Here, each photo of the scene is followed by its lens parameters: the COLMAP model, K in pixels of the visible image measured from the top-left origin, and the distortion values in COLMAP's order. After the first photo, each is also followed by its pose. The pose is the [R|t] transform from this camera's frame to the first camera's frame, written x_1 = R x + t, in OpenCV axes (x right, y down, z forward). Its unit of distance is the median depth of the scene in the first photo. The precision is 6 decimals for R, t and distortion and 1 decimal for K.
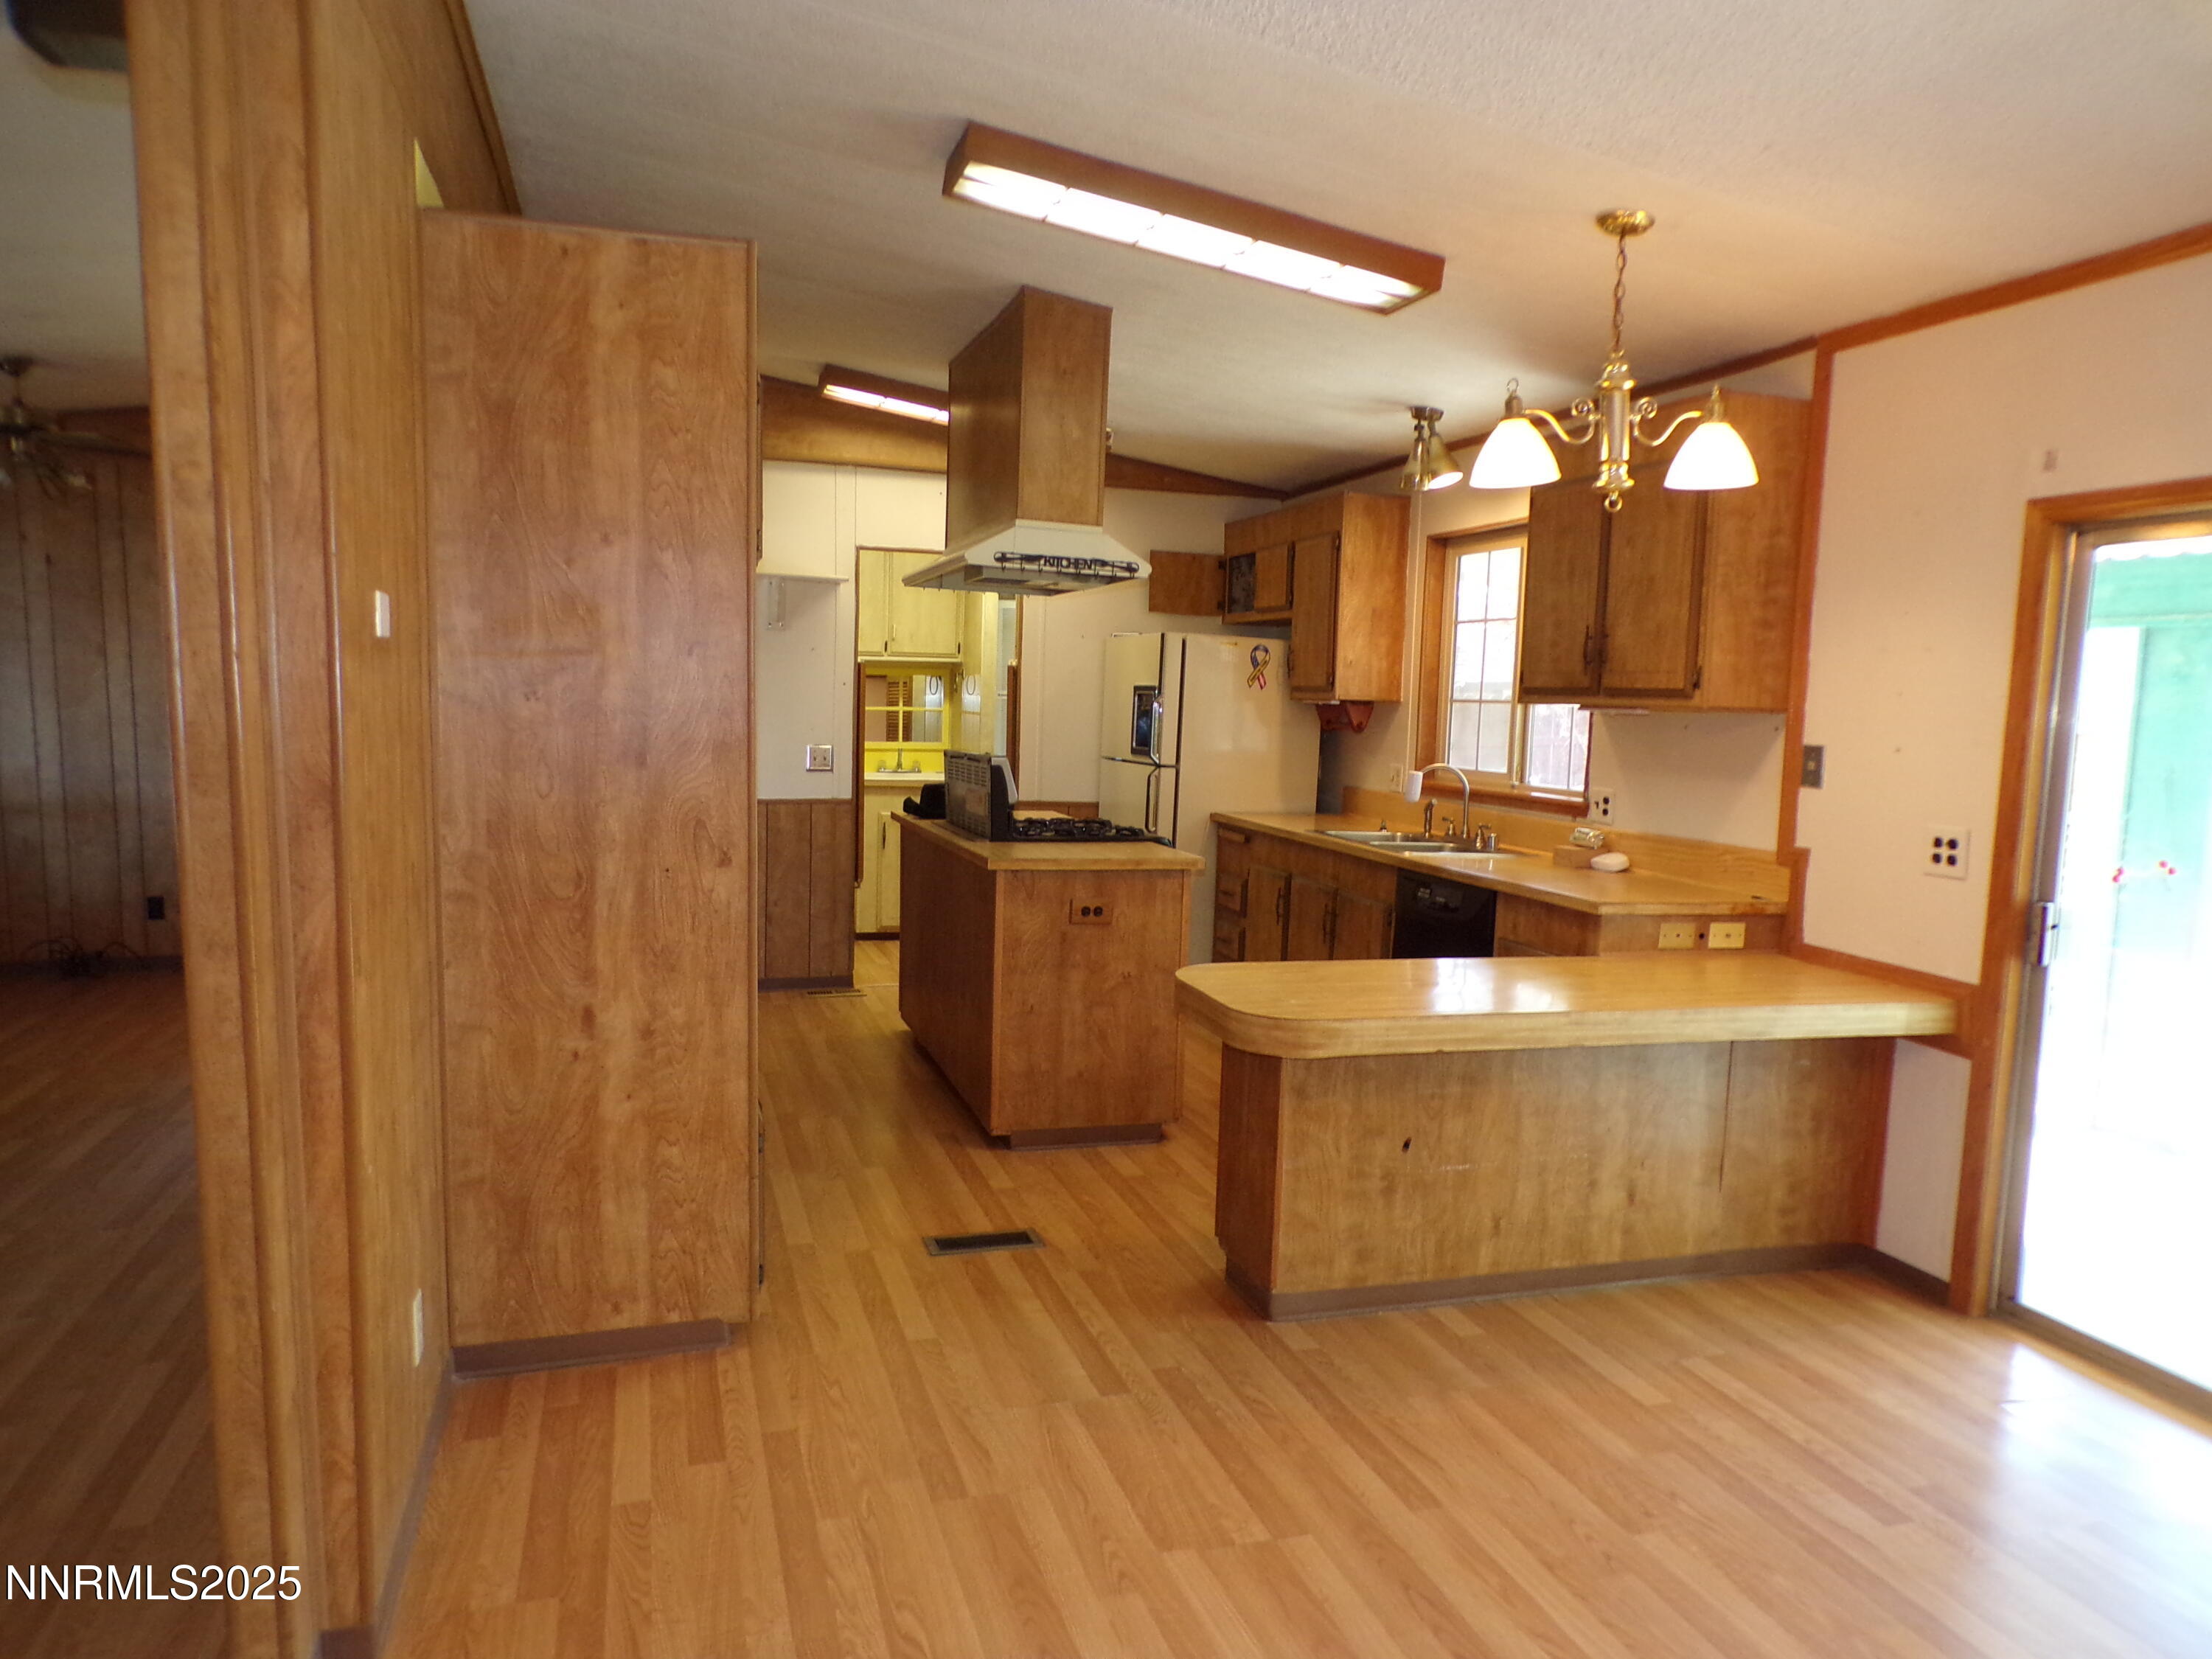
lens RADIAL K [[1544.4, 0, 1099.8], [0, 1544.4, 896.6], [0, 0, 1]] dist [-0.036168, 0.036818]
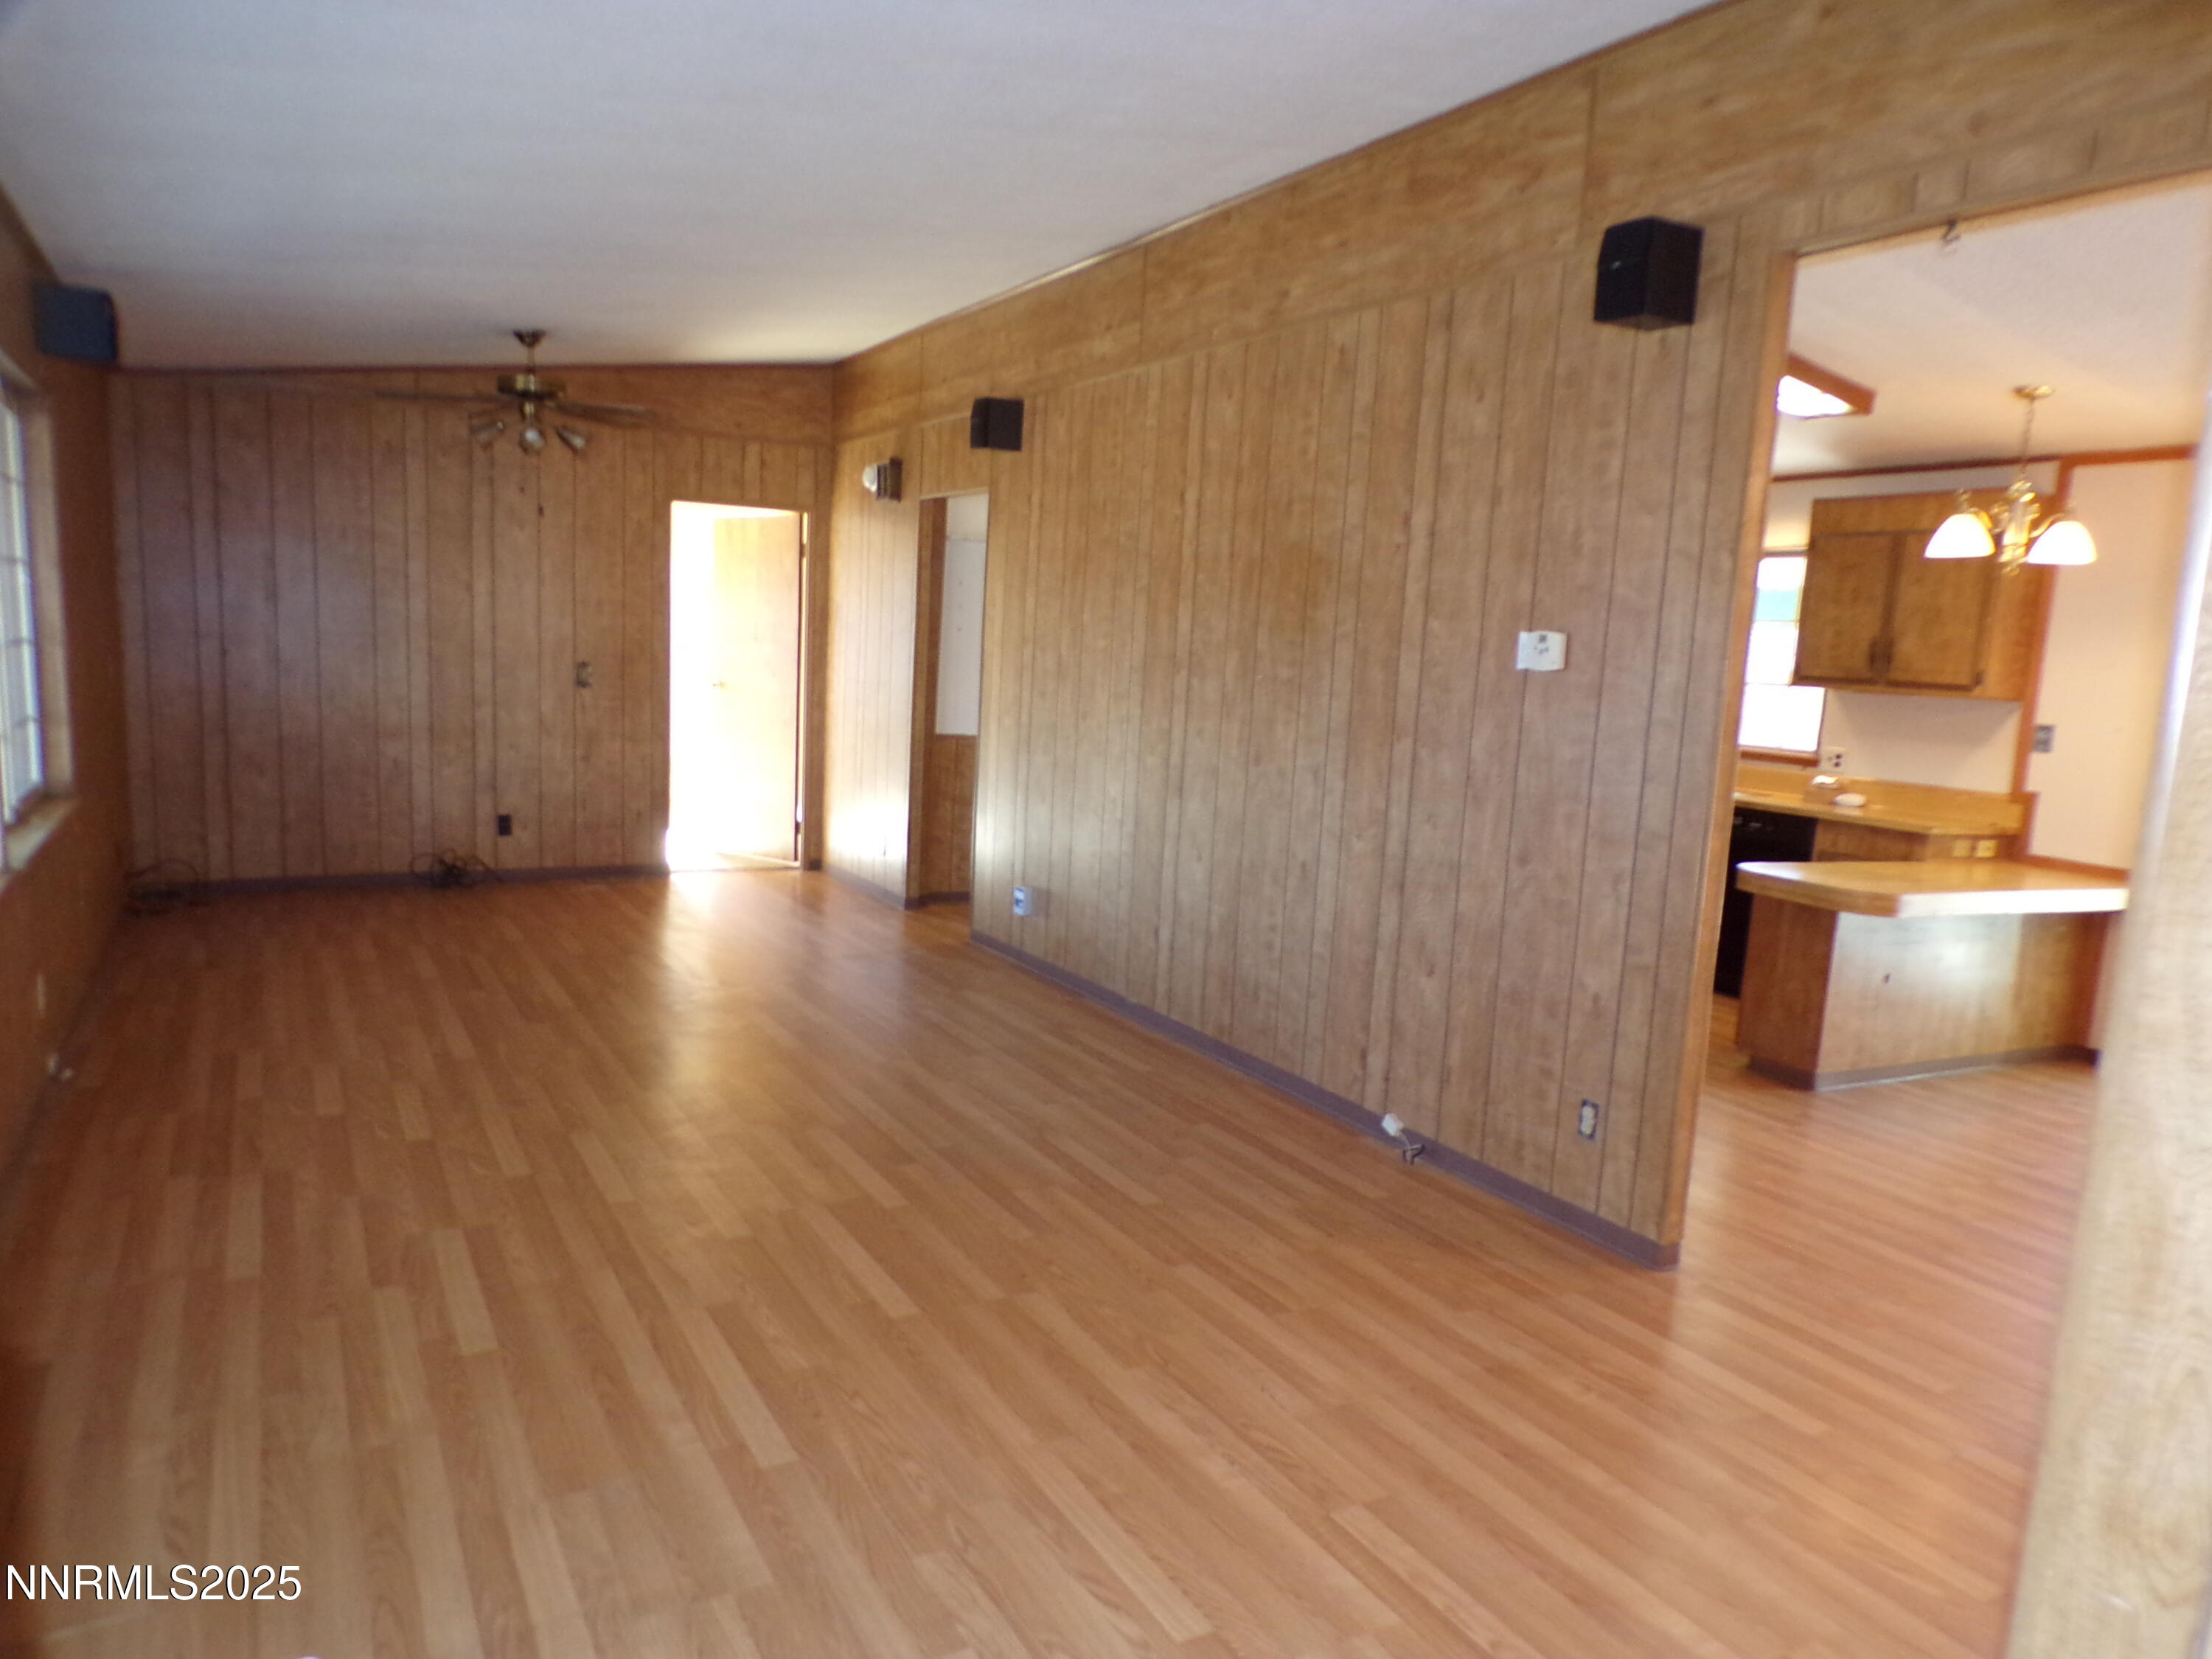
lens RADIAL K [[1556.5, 0, 1100.4], [0, 1556.5, 903.4], [0, 0, 1]] dist [-0.033804, 0.044192]
pose [[0.976481, -0.000852, 0.215600, -0.738242], [-0.008687, 0.999025, 0.043292, 0.019521], [-0.215427, -0.044147, 0.975522, -0.289136]]
